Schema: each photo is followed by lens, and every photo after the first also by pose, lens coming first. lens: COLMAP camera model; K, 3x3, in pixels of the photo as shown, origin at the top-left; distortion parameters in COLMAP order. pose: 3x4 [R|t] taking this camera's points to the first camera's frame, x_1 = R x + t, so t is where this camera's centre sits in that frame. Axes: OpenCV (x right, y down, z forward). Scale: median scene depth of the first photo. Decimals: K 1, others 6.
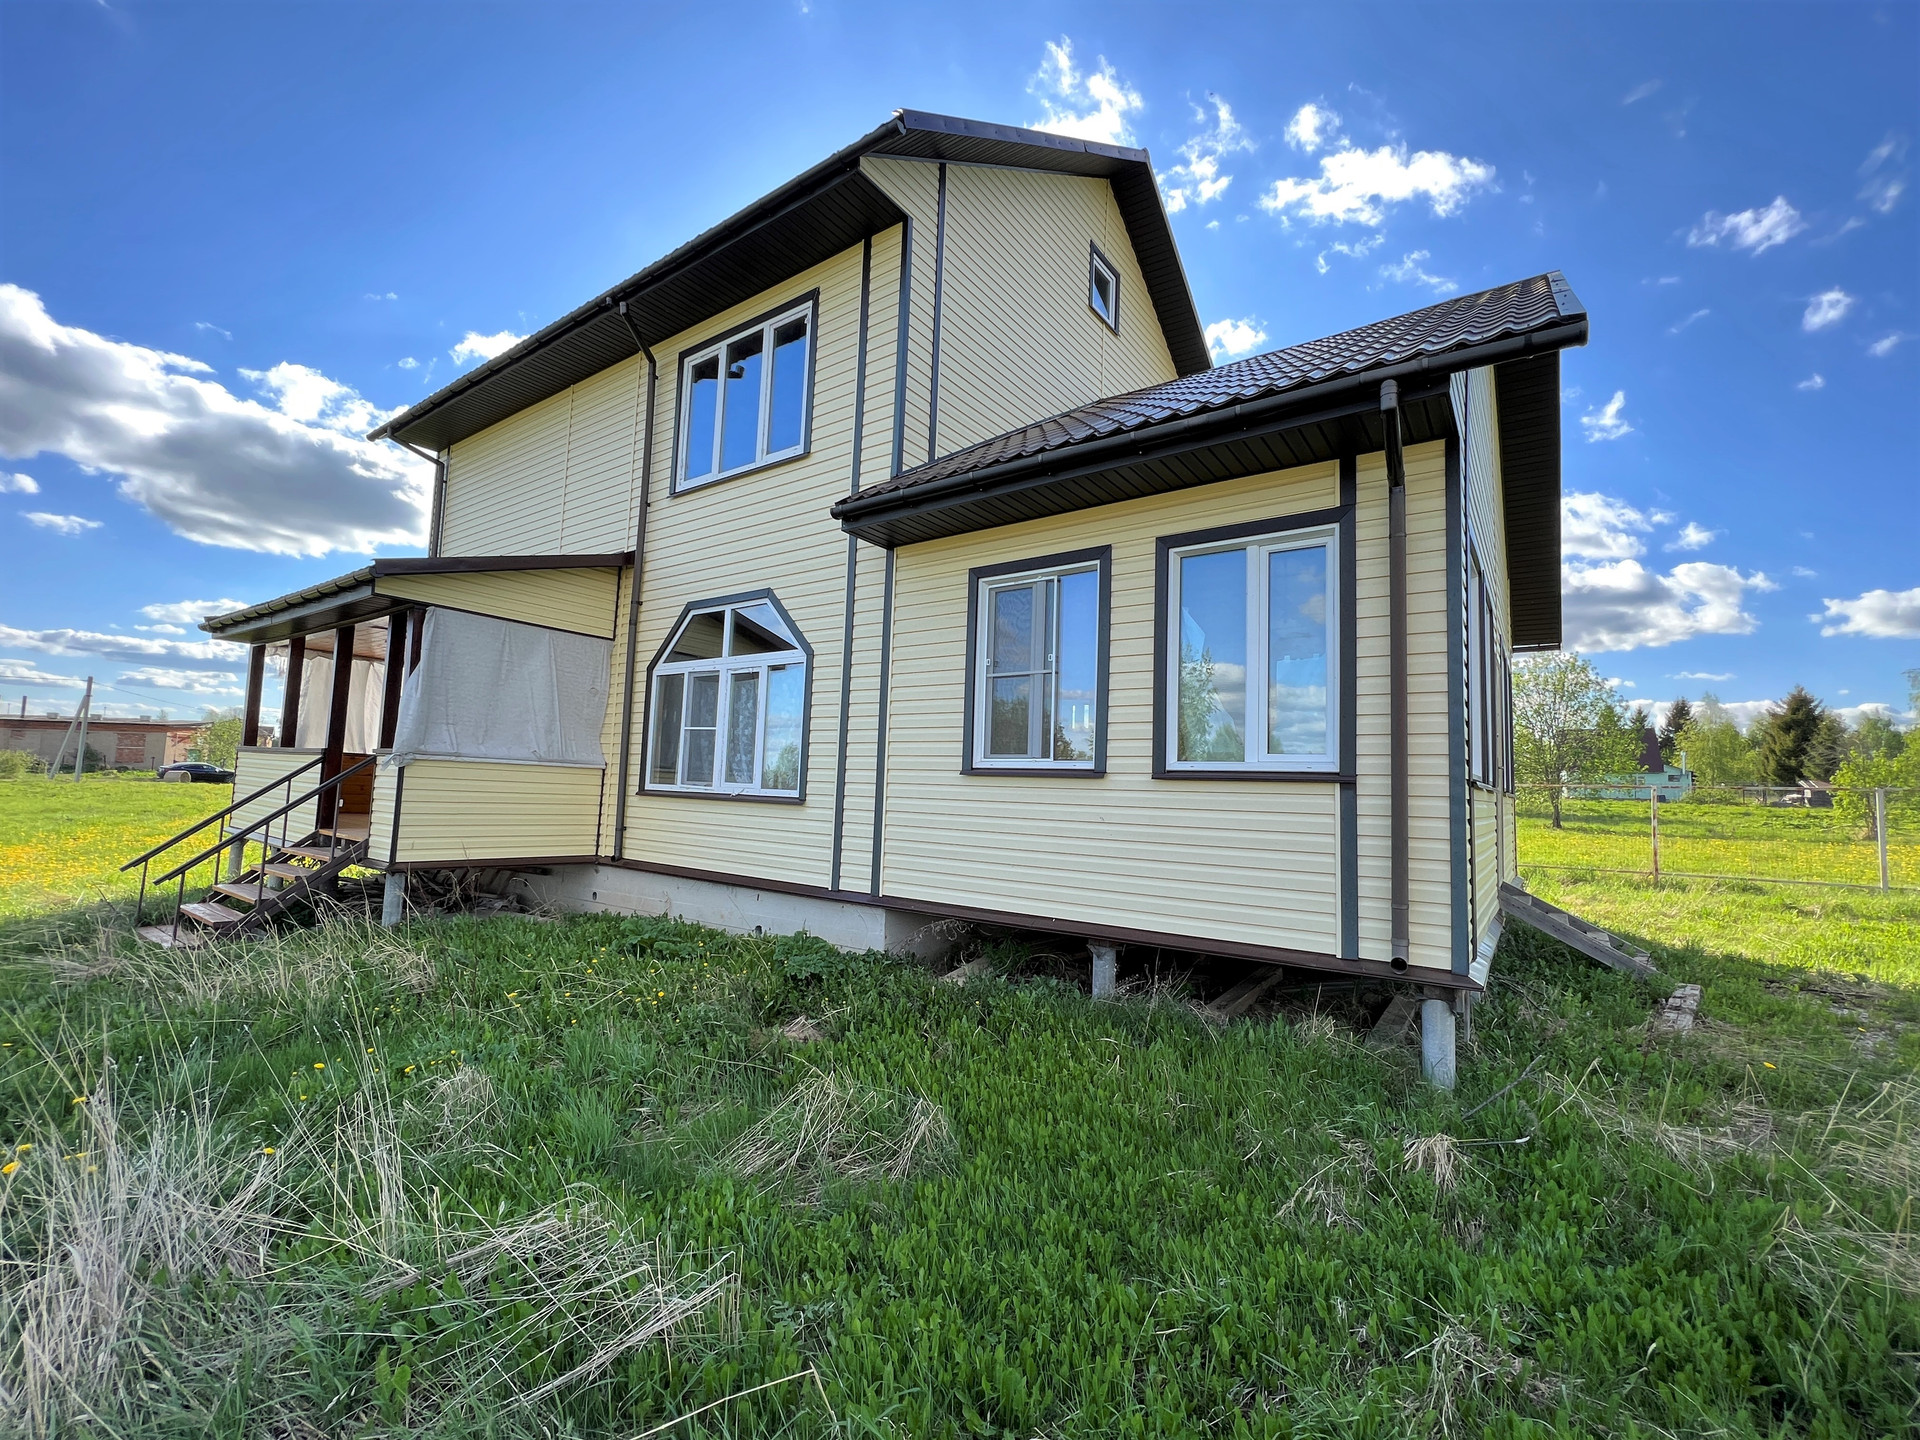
lens RADIAL K [[819.0, 0, 961.2], [0, 819.0, 721.5], [0, 0, 1]] dist [-0.003833, -0.000729]
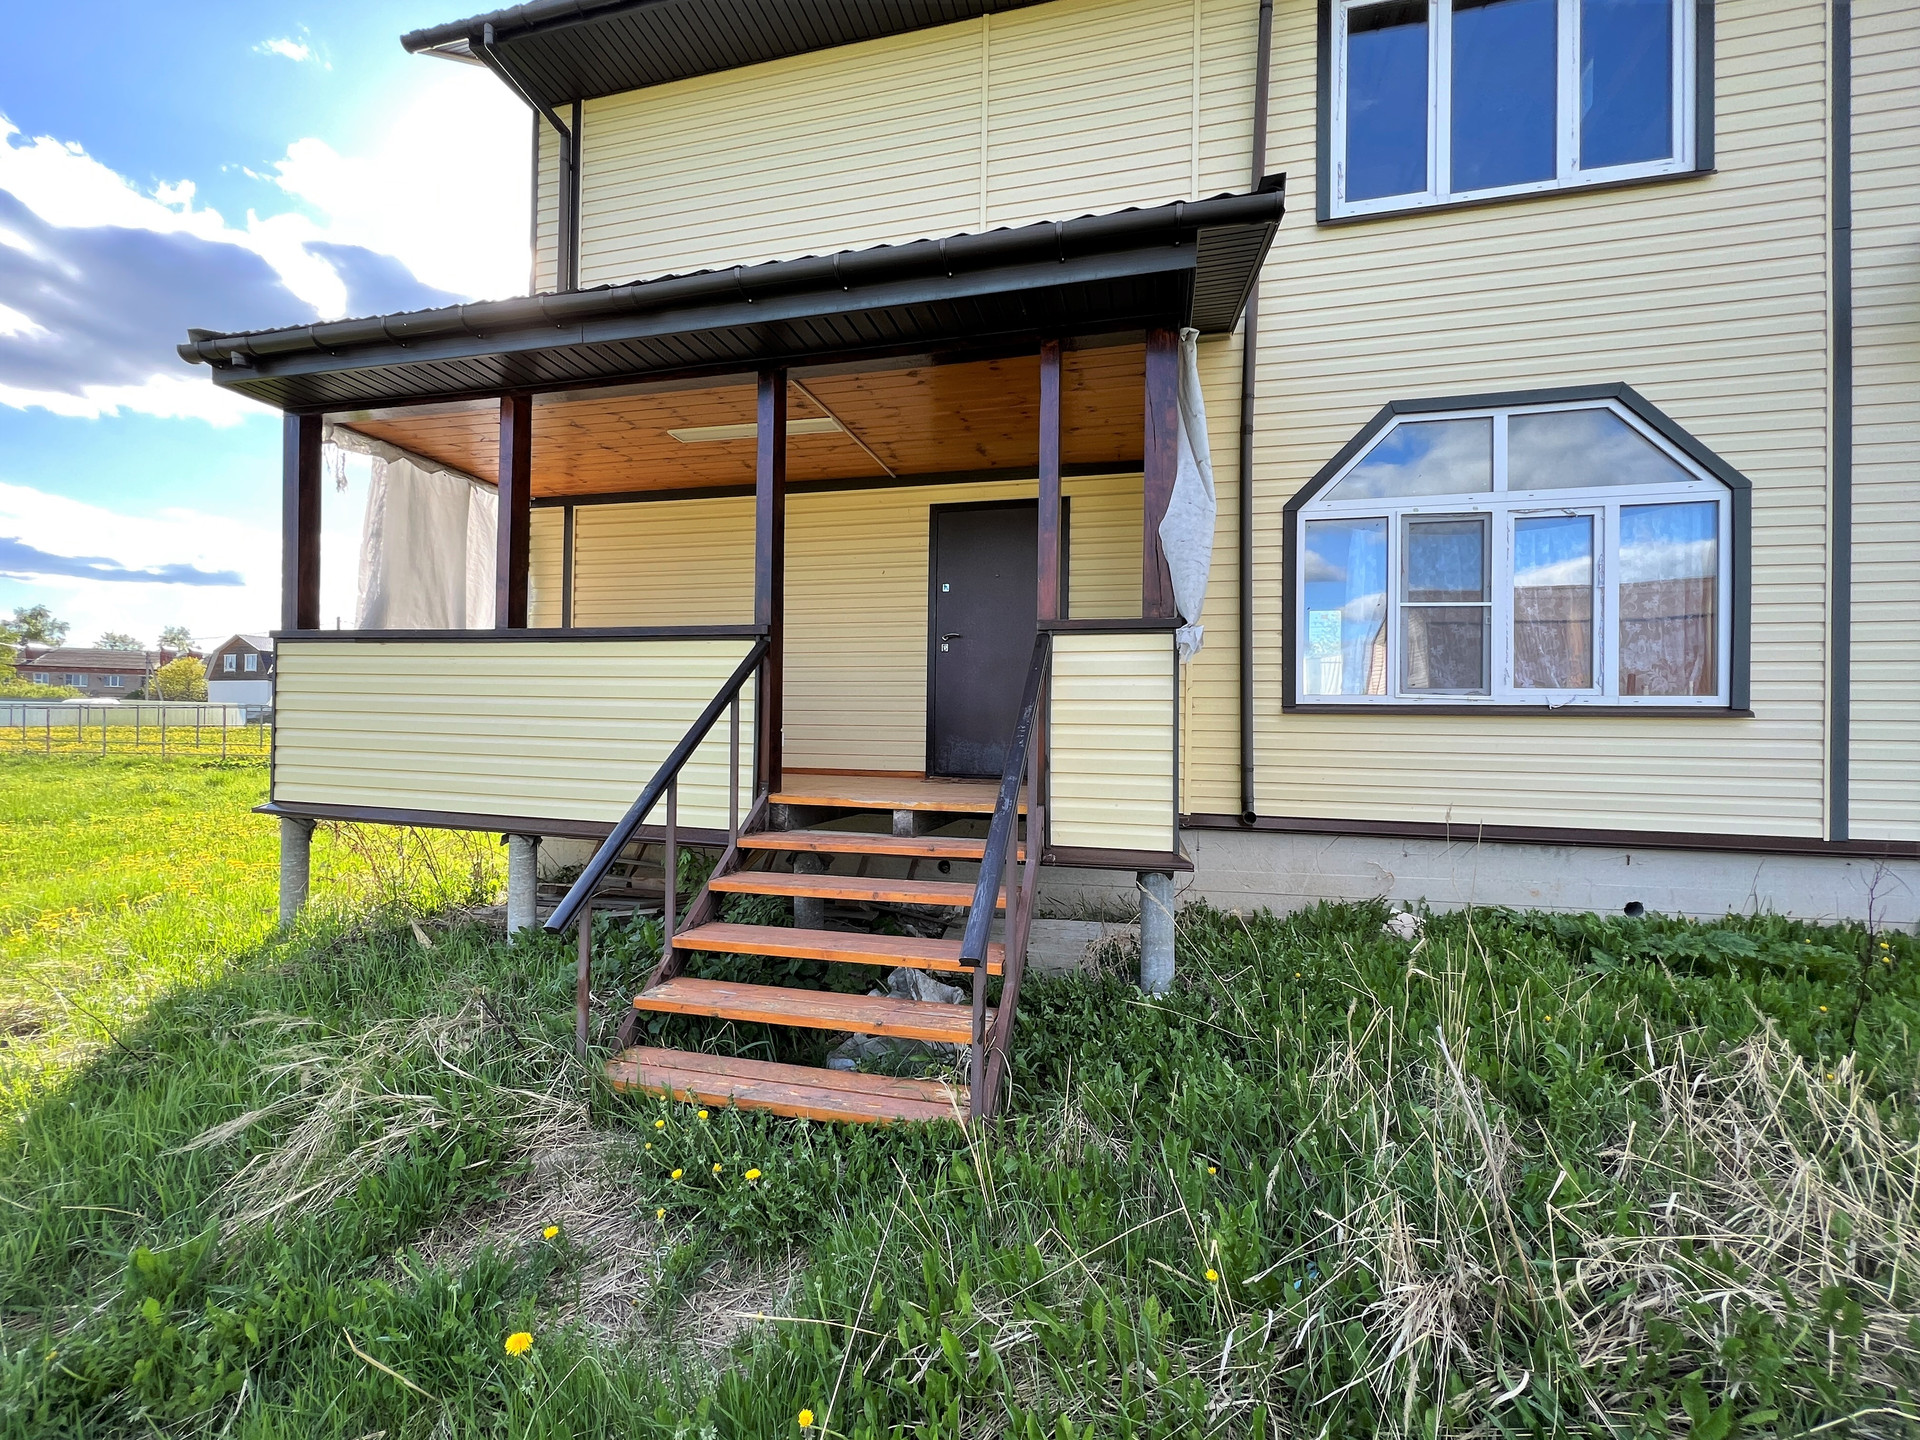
lens RADIAL K [[777.8, 0, 963.8], [0, 777.8, 711.4], [0, 0, 1]] dist [-0.000572, -0.000086]
pose [[0.927888, -0.022277, 0.372192, -0.999632], [-0.007393, 0.996918, 0.078099, 0.052732], [-0.372785, -0.075219, 0.924864, 0.648414]]
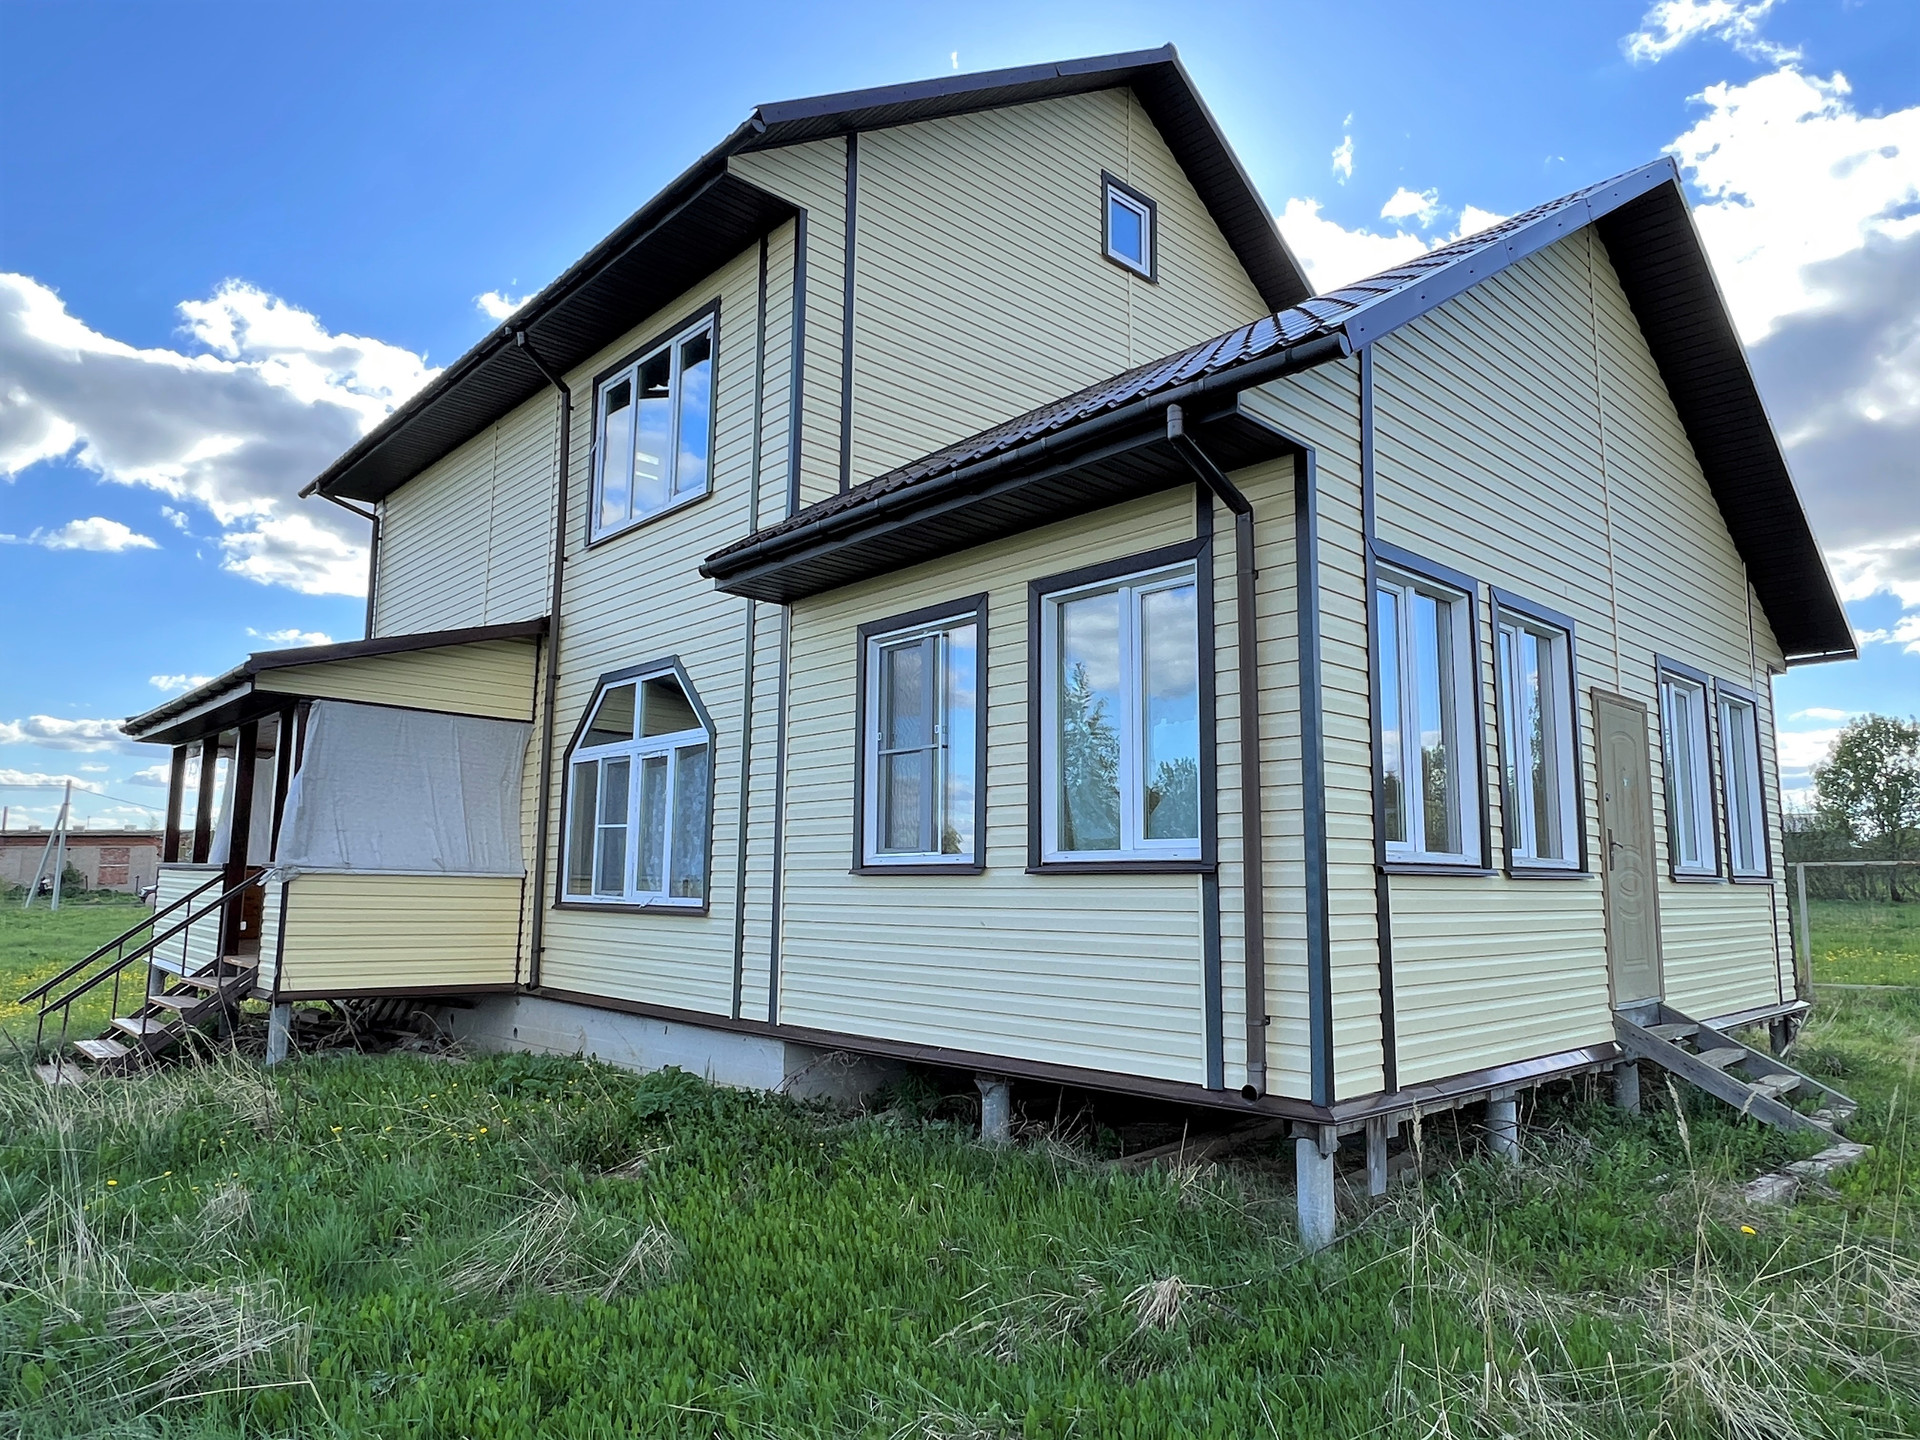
lens RADIAL K [[1210.3, 0, 959.4], [0, 1210.3, 725.4], [0, 0, 1]] dist [-0.007405, 0.003551]
pose [[0.980794, -0.051003, -0.188263, 0.294452], [0.040343, 0.997381, -0.060028, -0.006318], [0.190831, 0.051280, 0.980283, -0.157236]]
